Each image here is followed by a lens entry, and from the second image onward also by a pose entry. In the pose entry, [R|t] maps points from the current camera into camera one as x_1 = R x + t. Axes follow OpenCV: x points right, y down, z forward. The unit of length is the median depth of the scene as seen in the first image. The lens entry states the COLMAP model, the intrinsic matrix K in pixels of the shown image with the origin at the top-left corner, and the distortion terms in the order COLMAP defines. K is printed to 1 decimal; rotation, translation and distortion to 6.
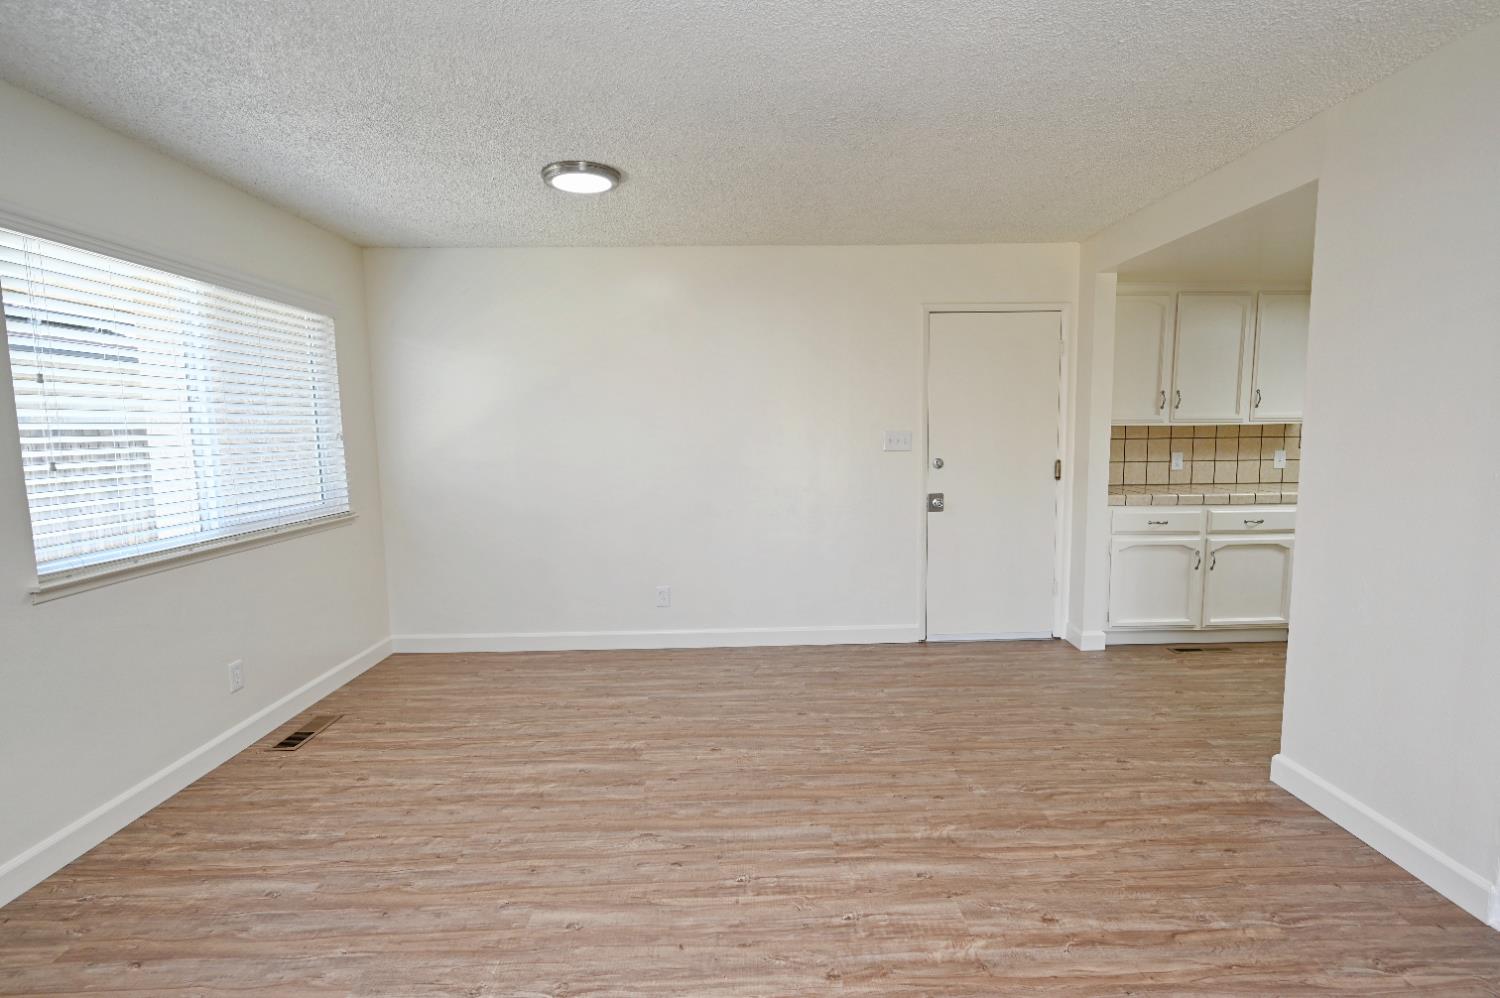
lens RADIAL K [[720.7, 0, 750.0], [0, 720.7, 499.0], [0, 0, 1]] dist [-0.000090, -0.000025]
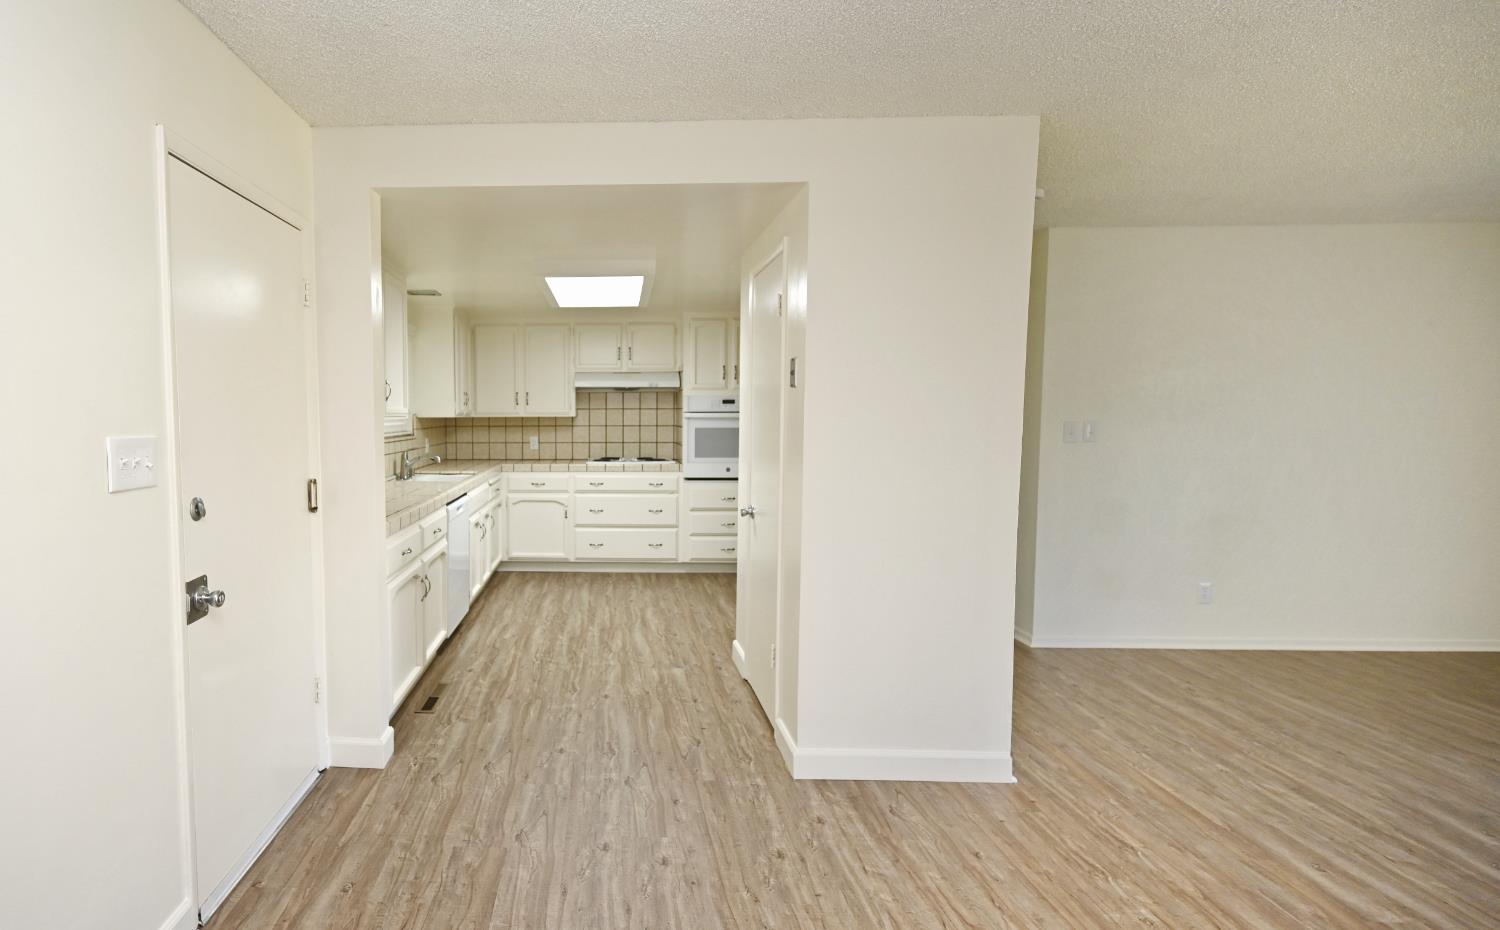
lens RADIAL K [[692.0, 0, 750.0], [0, 692.0, 465.0], [0, 0, 1]] dist [-0.001516, -0.000308]
pose [[0.044430, -0.056171, 0.997432, -0.150798], [0.097032, 0.993940, 0.051652, -0.069825], [-0.994289, 0.094487, 0.049611, 0.709781]]
